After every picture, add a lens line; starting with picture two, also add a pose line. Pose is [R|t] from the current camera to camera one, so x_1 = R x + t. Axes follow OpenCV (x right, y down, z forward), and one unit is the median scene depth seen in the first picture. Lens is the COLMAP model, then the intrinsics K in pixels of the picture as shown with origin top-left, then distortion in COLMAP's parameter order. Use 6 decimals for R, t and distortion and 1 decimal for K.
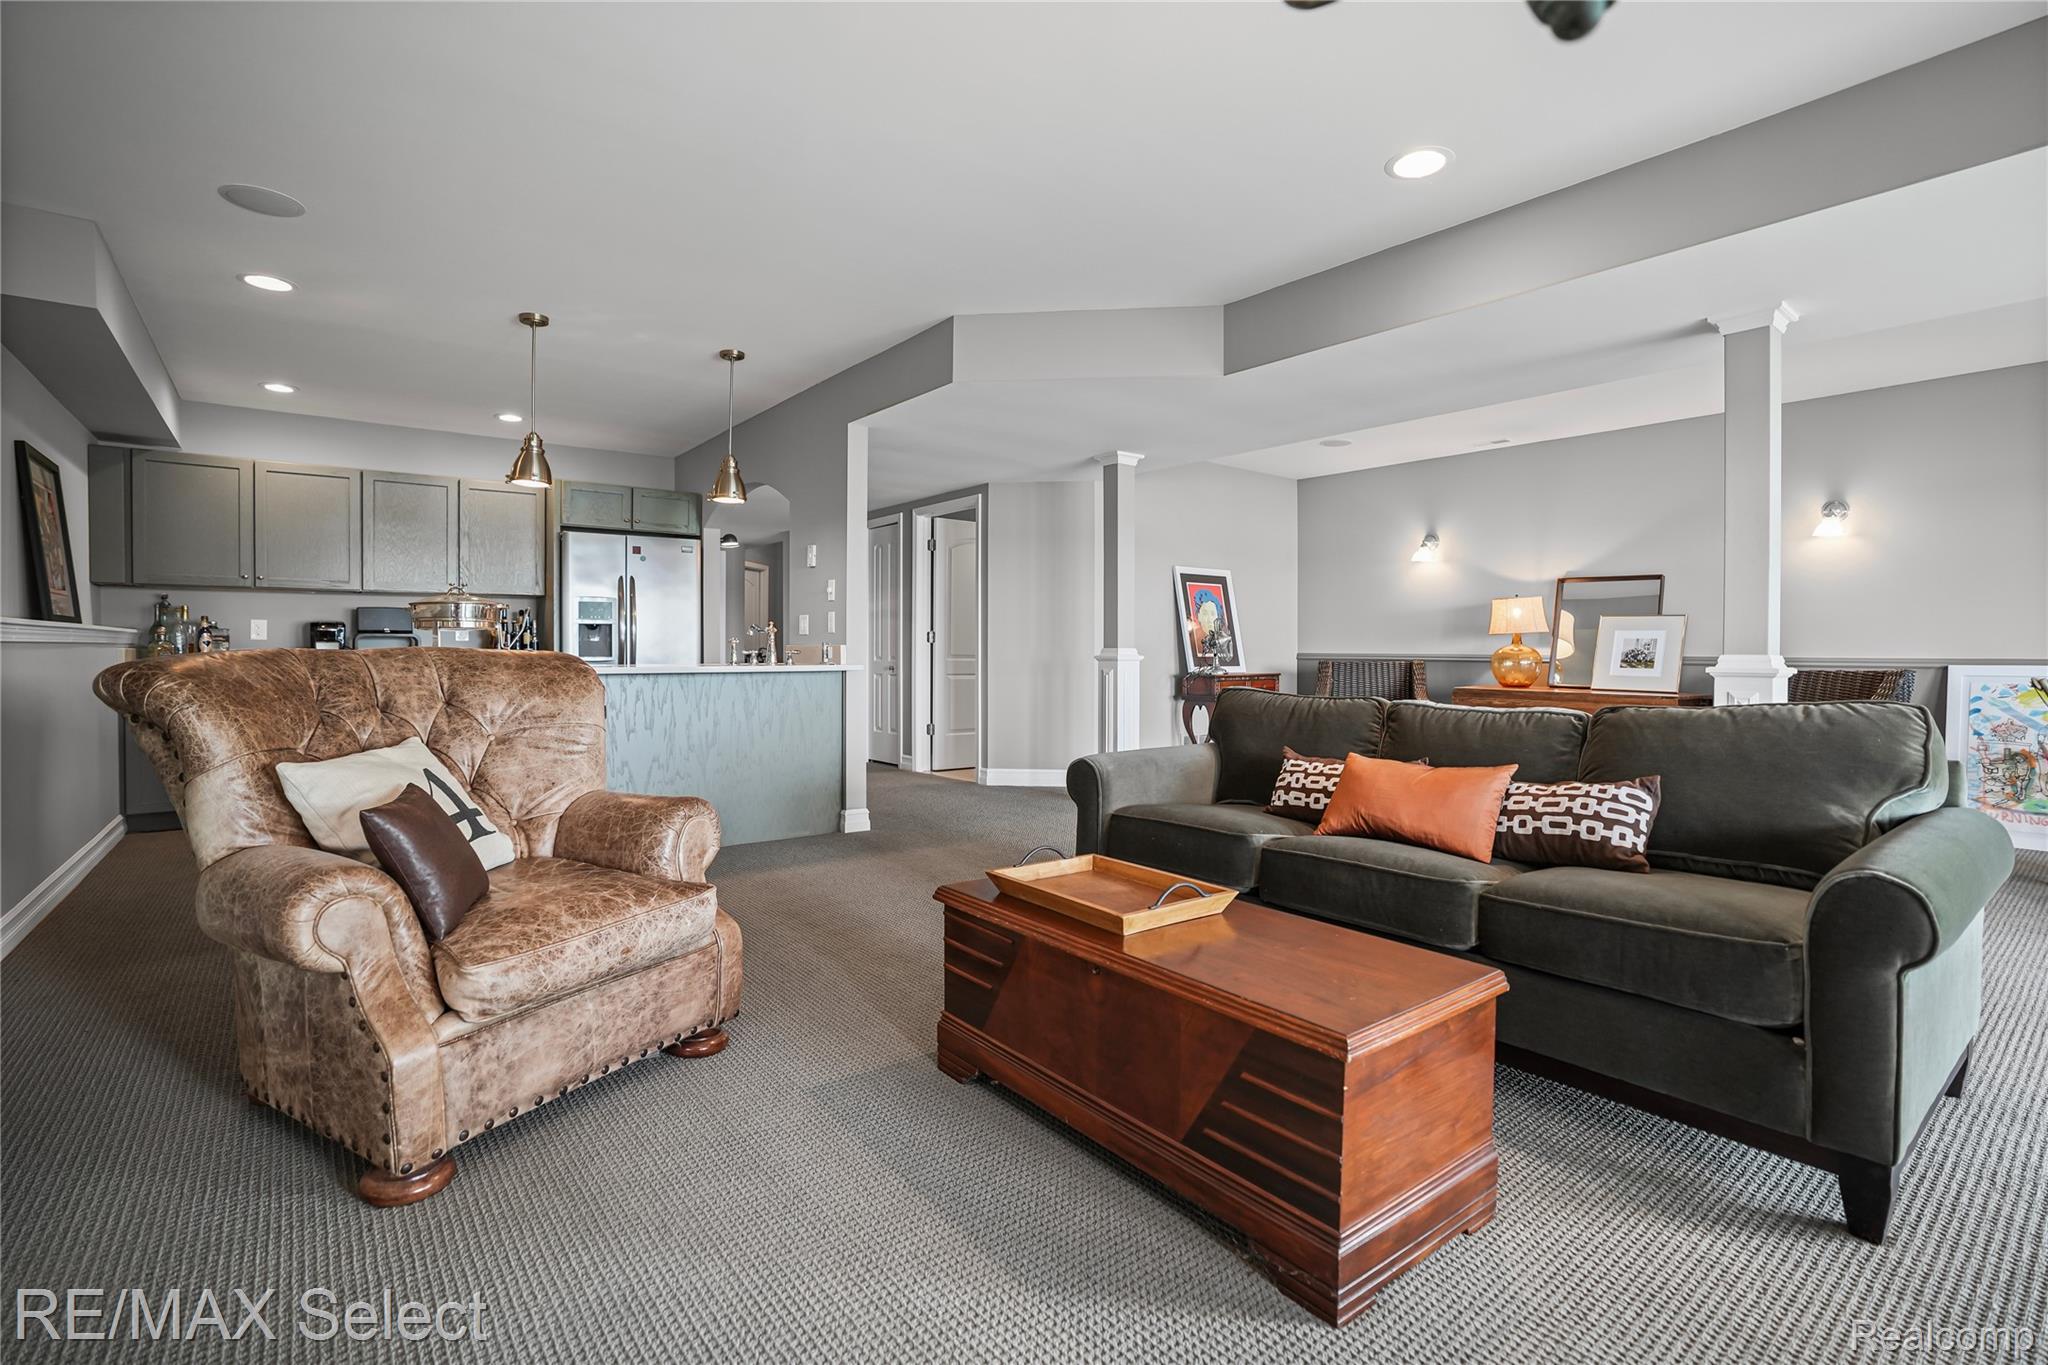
lens RADIAL K [[967.7, 0, 1033.0], [0, 967.7, 660.8], [0, 0, 1]] dist [-0.047318, 0.006571]
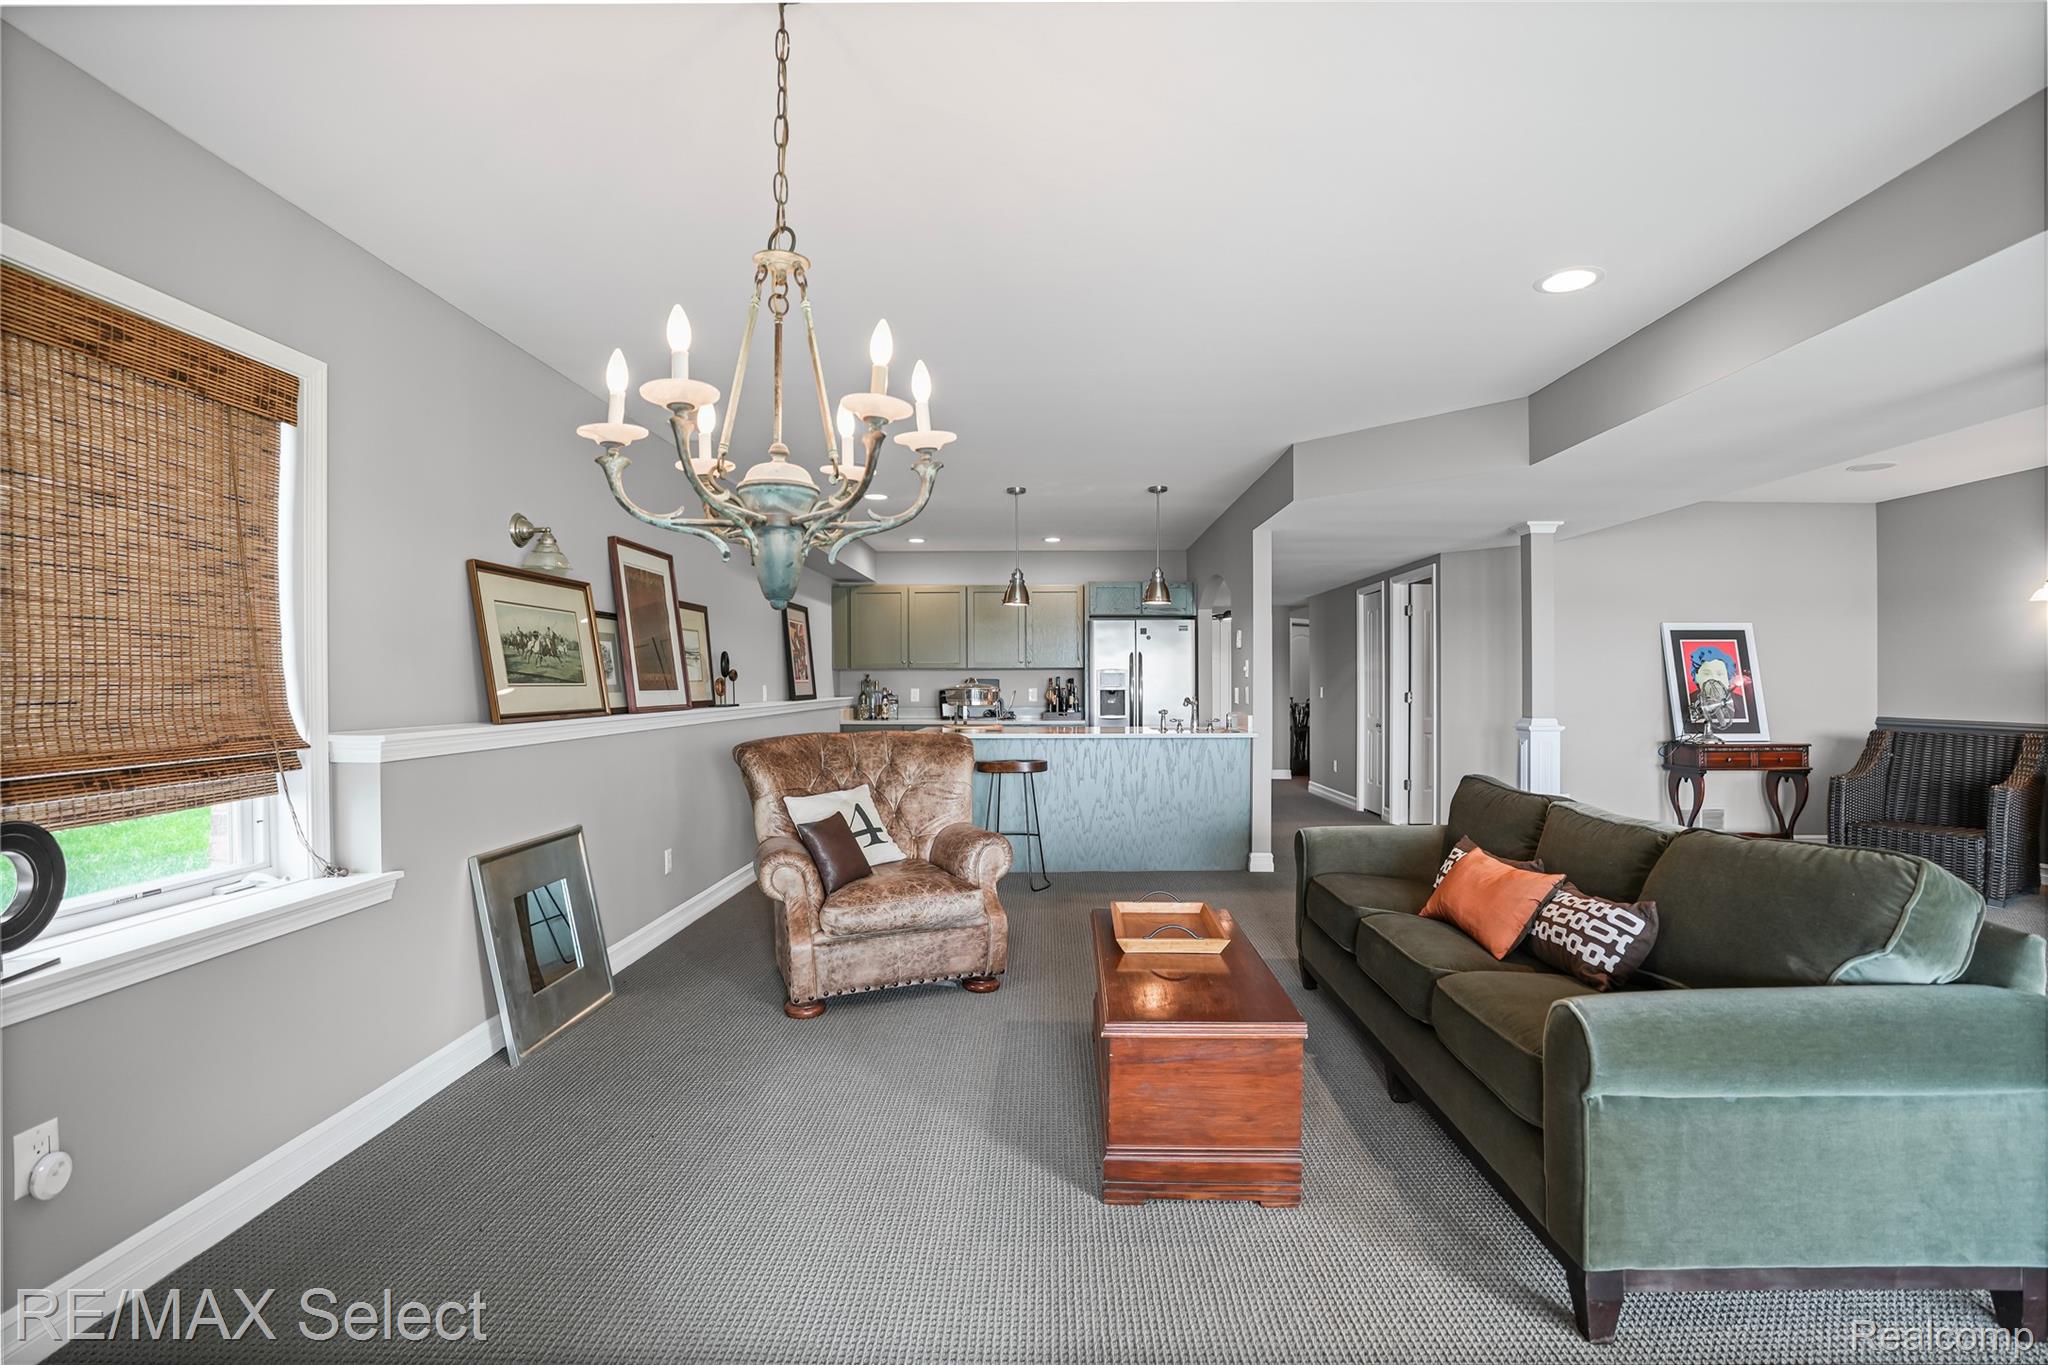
lens RADIAL K [[967.7, 0, 1022.2], [0, 967.7, 679.3], [0, 0, 1]] dist [-0.047318, 0.006571]
pose [[0.762482, -0.005250, -0.646988, 0.449948], [-0.001143, 0.999955, -0.009461, -0.060599], [0.647008, 0.007953, 0.762442, -0.121778]]
